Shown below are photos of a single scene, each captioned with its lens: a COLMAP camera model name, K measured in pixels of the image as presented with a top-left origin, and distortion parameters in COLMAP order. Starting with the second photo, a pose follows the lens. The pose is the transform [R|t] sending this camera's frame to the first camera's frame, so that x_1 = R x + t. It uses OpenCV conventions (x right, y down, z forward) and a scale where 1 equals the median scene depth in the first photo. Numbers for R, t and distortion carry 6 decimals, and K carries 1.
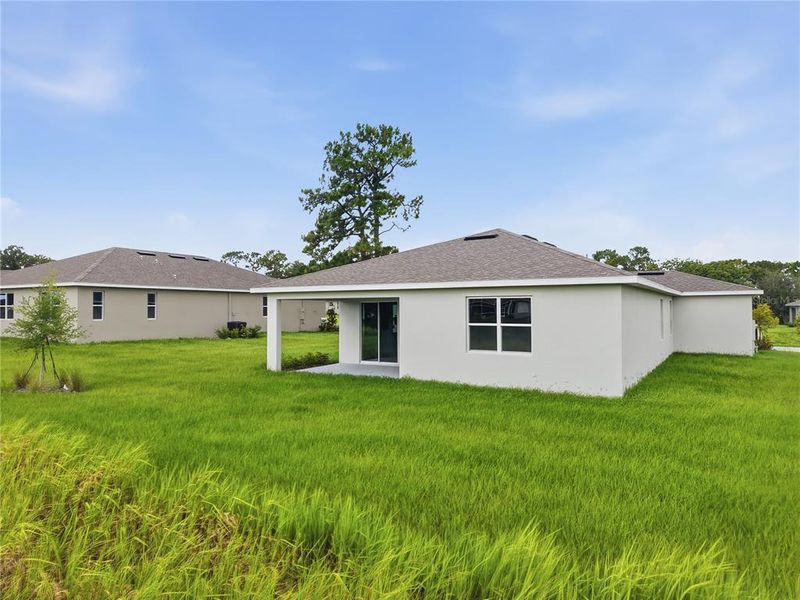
lens RADIAL K [[529.5, 0, 400.0], [0, 529.5, 300.0], [0, 0, 1]] dist [0.004410, 0.000511]
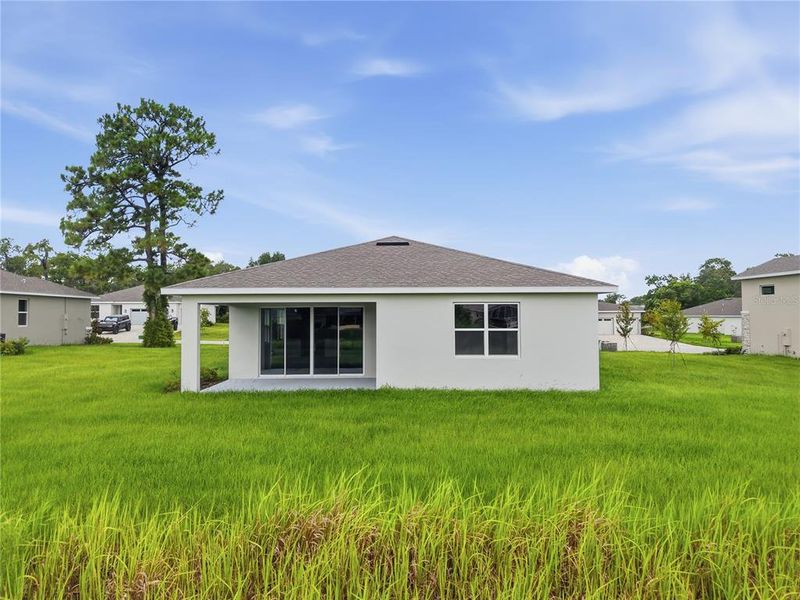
lens RADIAL K [[538.0, 0, 397.9], [0, 538.0, 289.2], [0, 0, 1]] dist [0.003673, -0.000655]
pose [[0.862357, 0.019630, 0.505920, -0.454285], [-0.004271, 0.999495, -0.031500, 0.000941], [-0.506283, 0.025004, 0.862005, 0.156284]]
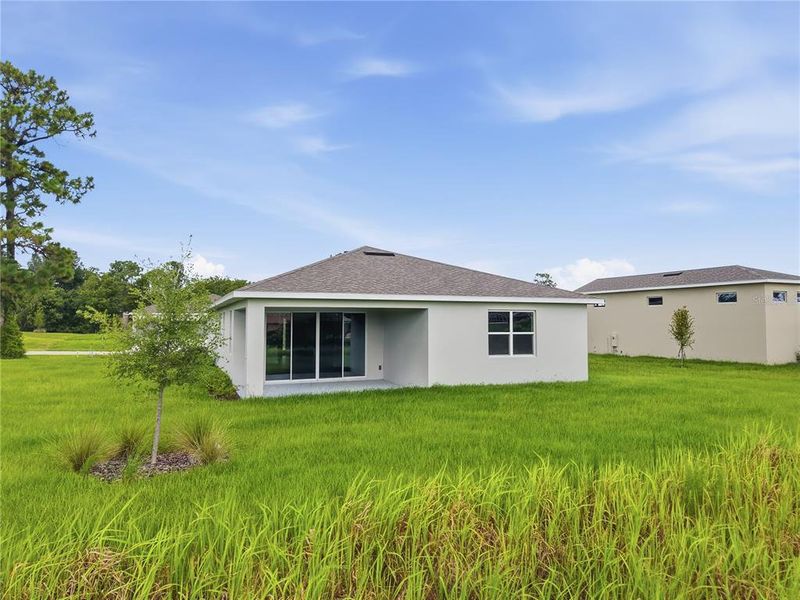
lens RADIAL K [[529.5, 0, 400.0], [0, 529.5, 300.0], [0, 0, 1]] dist [0.004410, 0.000511]
pose [[0.596623, 0.034911, 0.801762, -0.872168], [-0.016265, 0.999374, -0.031413, 0.011076], [-0.802356, 0.005701, 0.596818, 0.427262]]
